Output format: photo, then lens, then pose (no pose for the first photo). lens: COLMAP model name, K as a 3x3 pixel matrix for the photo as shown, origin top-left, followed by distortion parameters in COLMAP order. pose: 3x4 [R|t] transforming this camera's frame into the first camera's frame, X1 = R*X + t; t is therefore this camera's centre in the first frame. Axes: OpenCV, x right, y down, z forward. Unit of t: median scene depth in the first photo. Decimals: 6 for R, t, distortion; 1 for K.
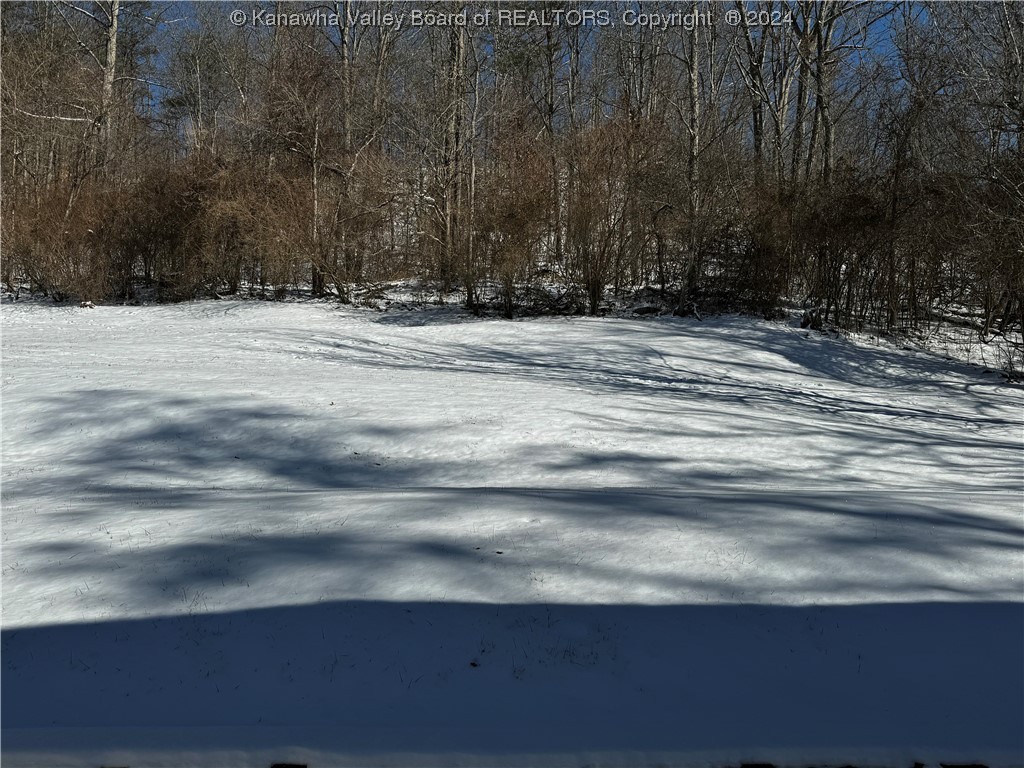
lens RADIAL K [[859.5, 0, 511.3], [0, 859.5, 384.6], [0, 0, 1]] dist [0.064869, -0.043818]
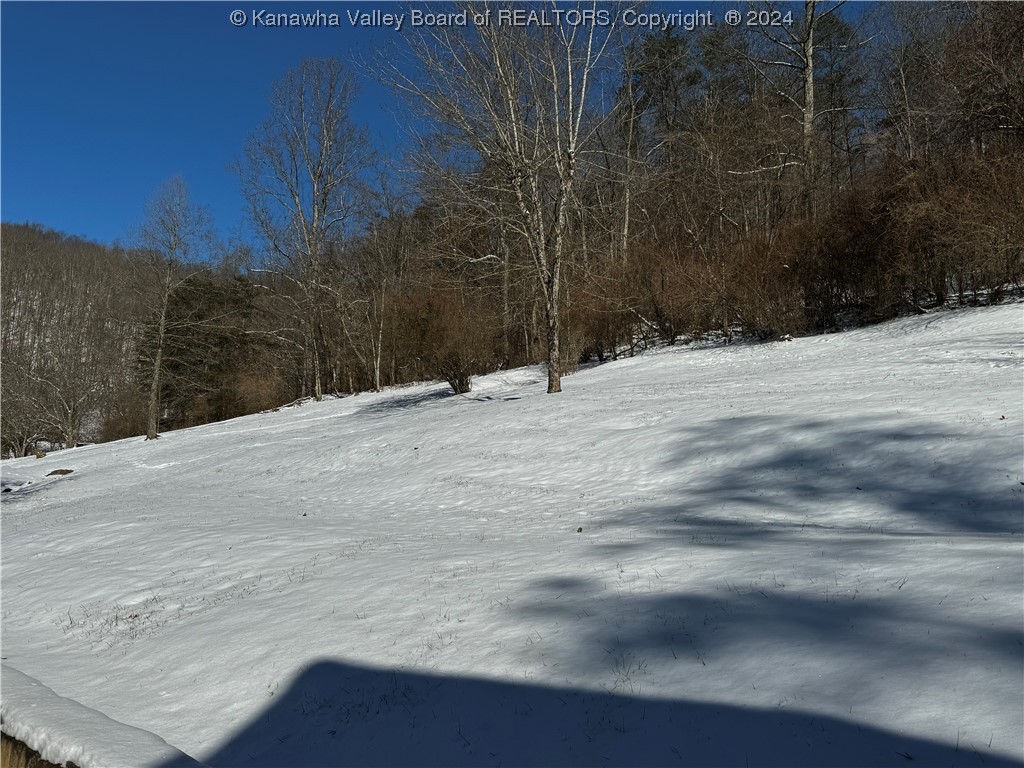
lens RADIAL K [[859.5, 0, 511.0], [0, 859.5, 382.4], [0, 0, 1]] dist [0.064869, -0.043818]
pose [[0.679746, -0.088655, -0.728070, 0.061305], [0.059458, 0.996061, -0.065776, 0.017349], [0.731033, 0.001422, 0.682340, 0.182016]]
